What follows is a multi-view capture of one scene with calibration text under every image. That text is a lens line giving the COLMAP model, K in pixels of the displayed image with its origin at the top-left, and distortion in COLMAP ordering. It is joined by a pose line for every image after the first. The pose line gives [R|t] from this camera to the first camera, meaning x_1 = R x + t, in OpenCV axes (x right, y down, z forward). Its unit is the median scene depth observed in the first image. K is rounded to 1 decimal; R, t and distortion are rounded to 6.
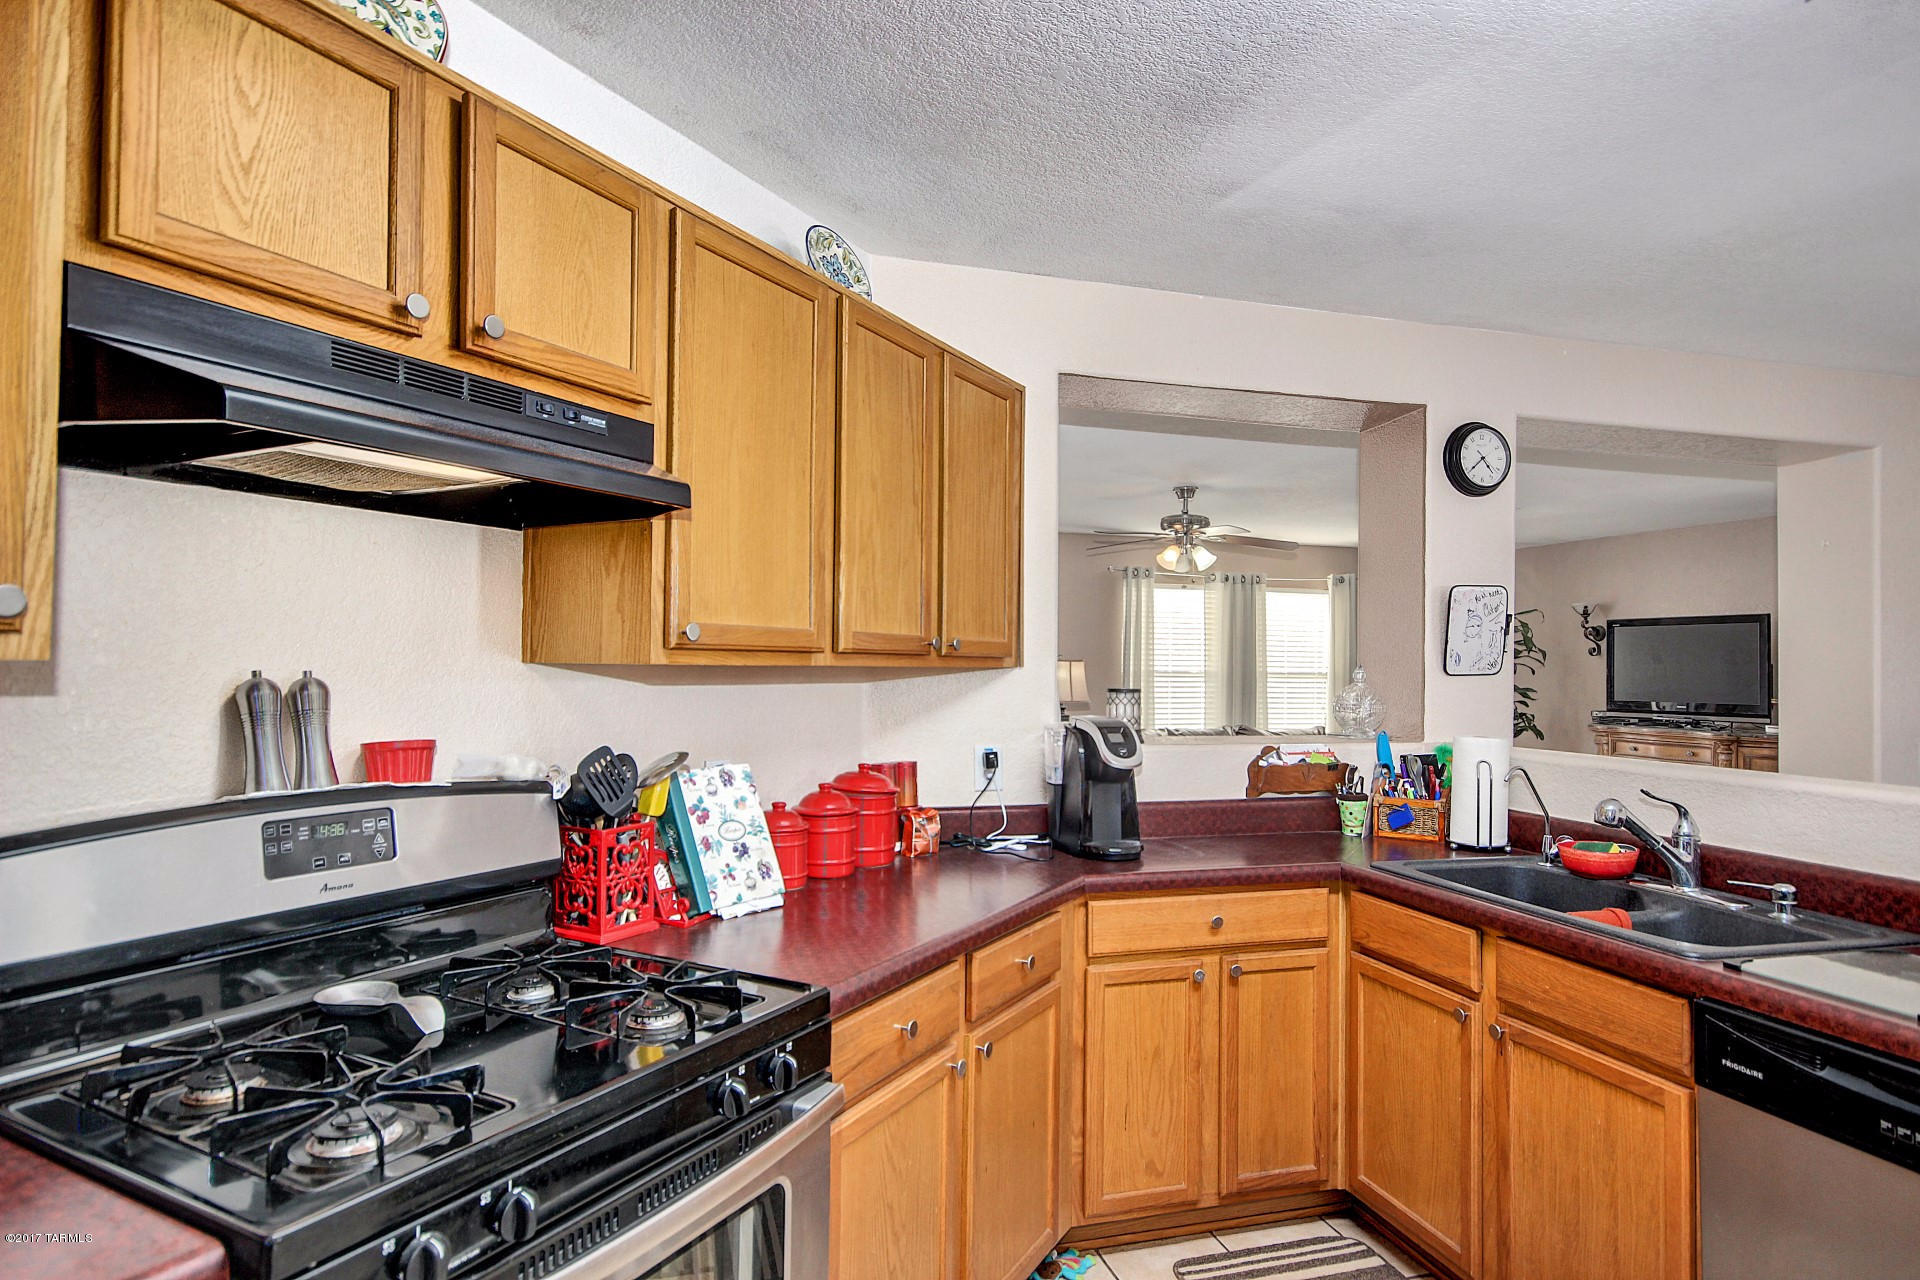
lens RADIAL K [[1058.0, 0, 960.0], [0, 1058.0, 640.0], [0, 0, 1]] dist [0.001068, 0.001733]
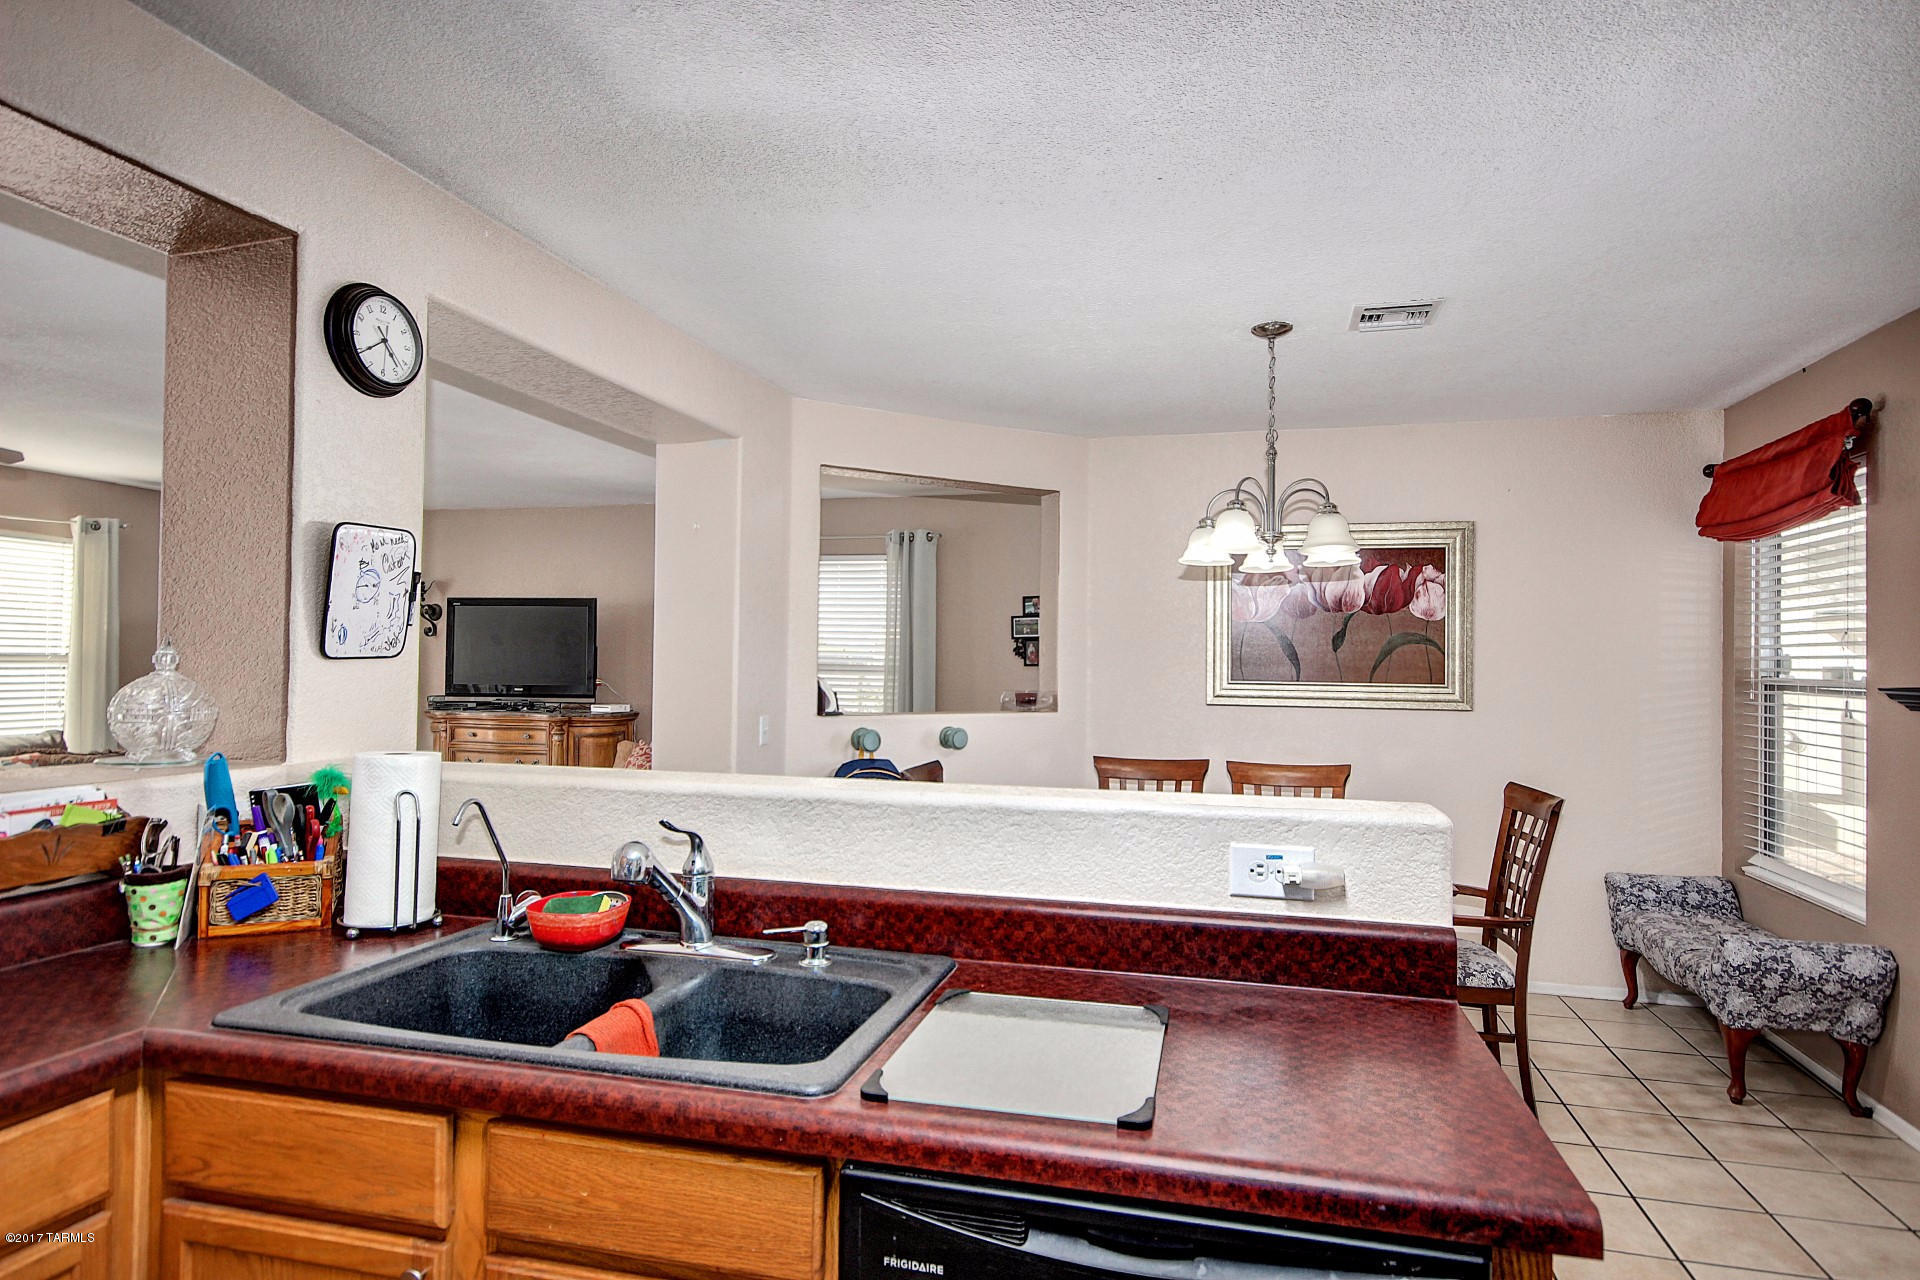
lens RADIAL K [[1077.9, 0, 960.0], [0, 1077.9, 640.0], [0, 0, 1]] dist [-0.000417, 0.019343]
pose [[0.516235, 0.010364, 0.856384, 0.097590], [-0.025740, 0.999663, 0.003418, 0.010218], [-0.856060, -0.023808, 0.516328, 0.343491]]
